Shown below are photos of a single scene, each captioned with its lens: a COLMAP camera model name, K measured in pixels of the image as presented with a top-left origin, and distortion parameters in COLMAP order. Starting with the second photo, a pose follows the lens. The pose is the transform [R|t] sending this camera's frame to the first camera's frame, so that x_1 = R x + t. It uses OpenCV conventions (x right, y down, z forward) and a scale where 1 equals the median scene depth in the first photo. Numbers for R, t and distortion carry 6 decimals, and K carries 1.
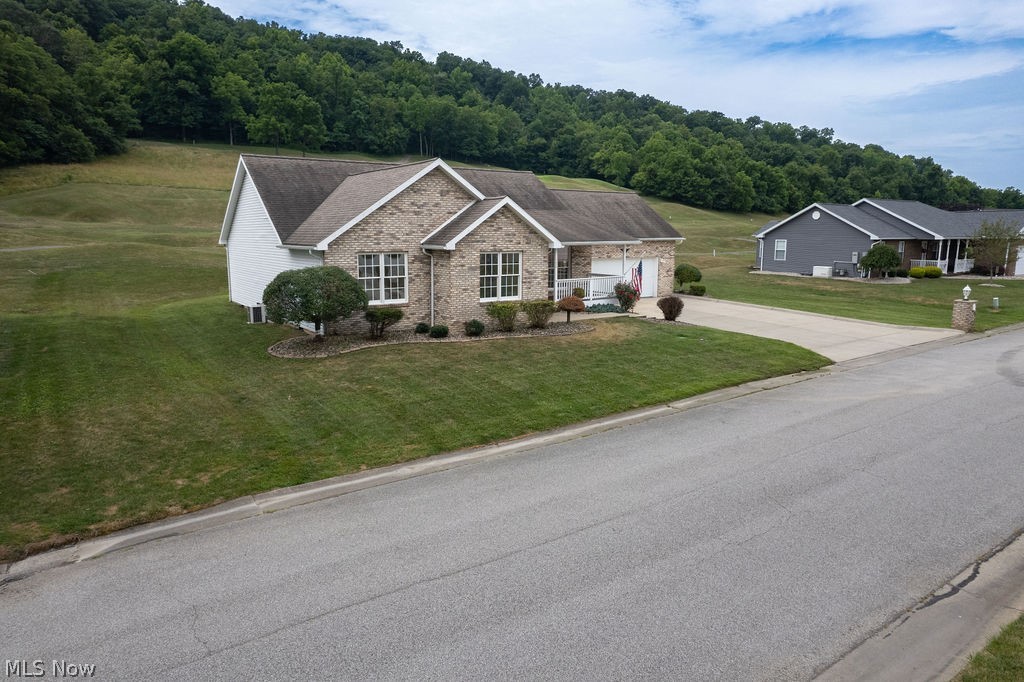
lens RADIAL K [[655.5, 0, 512.1], [0, 655.5, 339.2], [0, 0, 1]] dist [-0.076363, 0.068262]
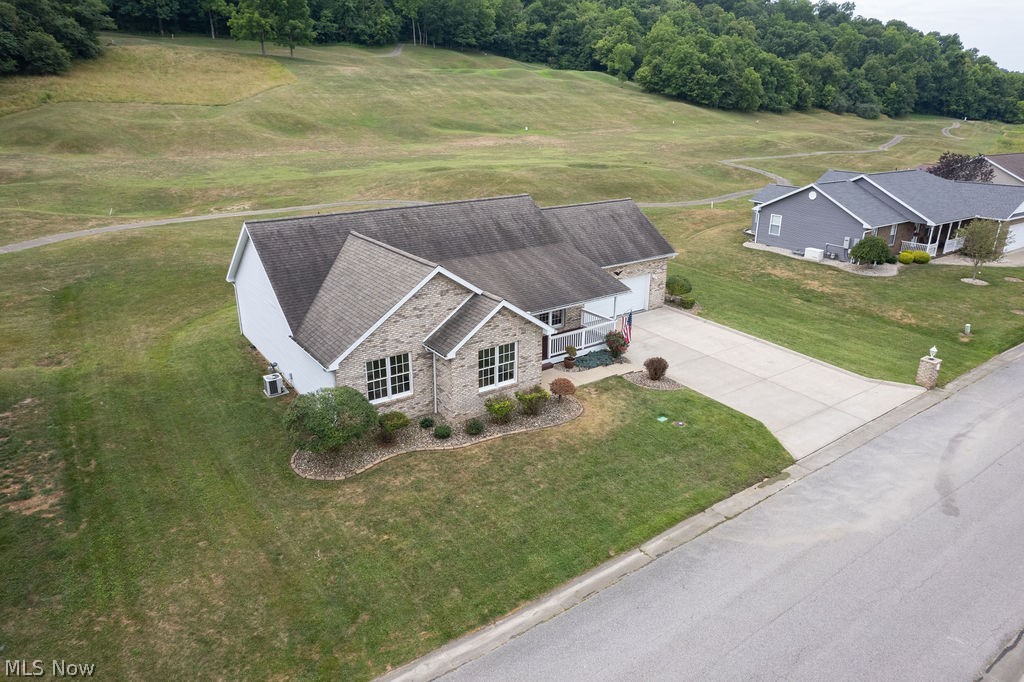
lens RADIAL K [[655.5, 0, 512.1], [0, 655.5, 339.2], [0, 0, 1]] dist [-0.076363, 0.068262]
pose [[0.999997, -0.000145, 0.002269, 0.000795], [-0.000277, 0.982738, 0.185004, -0.072078], [-0.002256, -0.185005, 0.982735, -0.011705]]
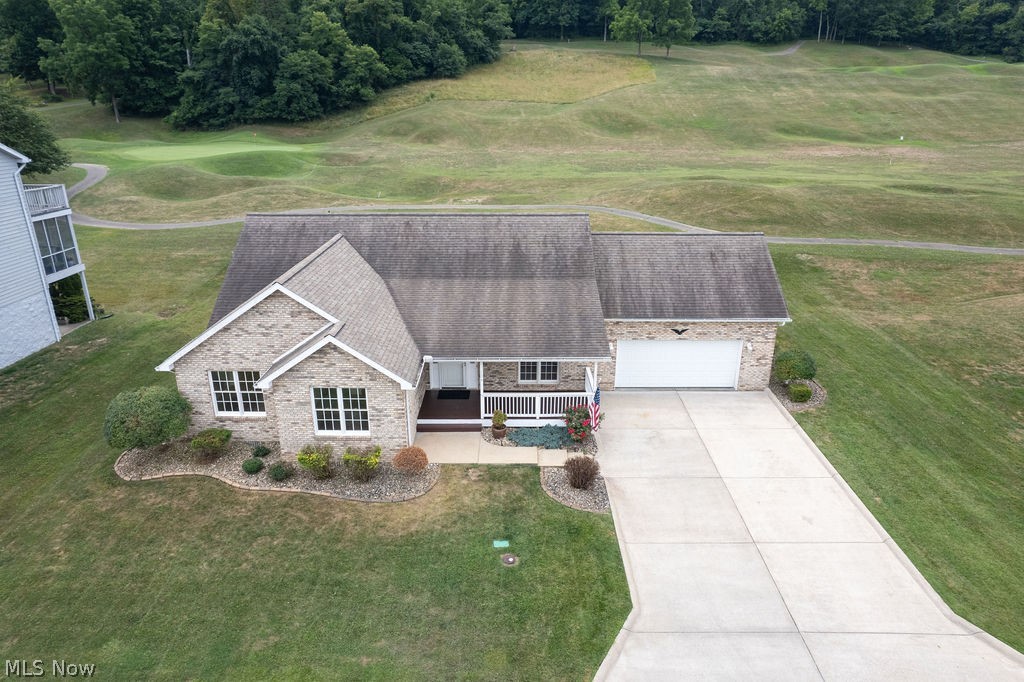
lens RADIAL K [[655.5, 0, 512.1], [0, 655.5, 339.2], [0, 0, 1]] dist [-0.076363, 0.068262]
pose [[0.816774, 0.197494, -0.542103, 0.137192], [-0.095088, 0.972819, 0.211142, -0.086293], [0.569068, -0.120908, 0.813353, 0.086817]]
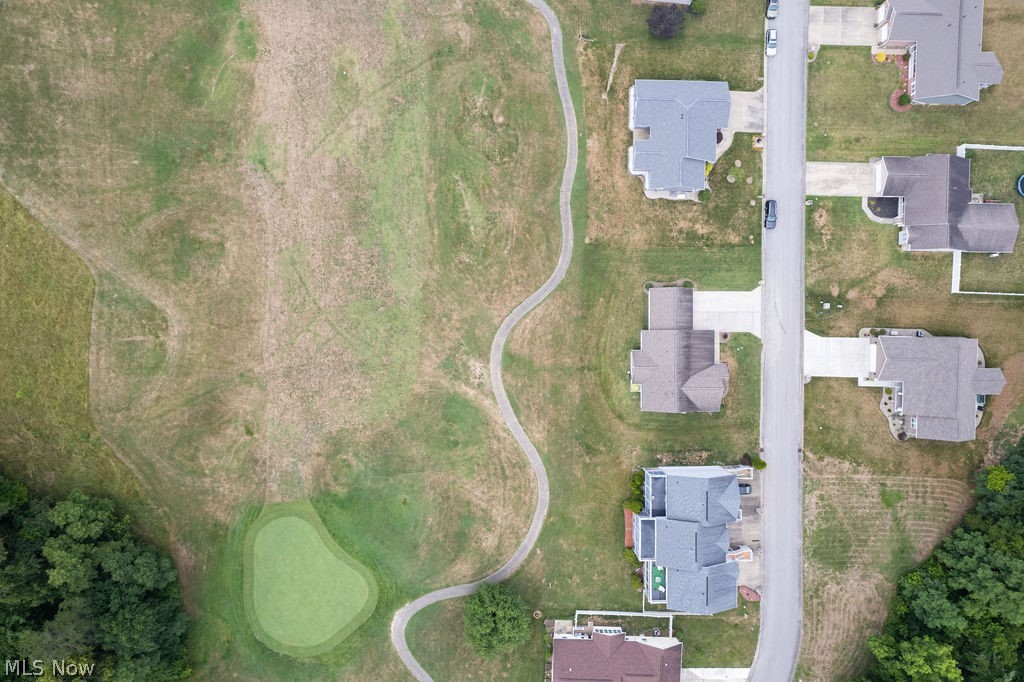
lens RADIAL K [[655.5, 0, 512.1], [0, 655.5, 339.2], [0, 0, 1]] dist [-0.076363, 0.068262]
pose [[0.575636, -0.817698, -0.003621, -0.155857], [0.132739, 0.089074, 0.987140, -1.188409], [-0.806860, -0.568714, 0.159815, 0.362314]]
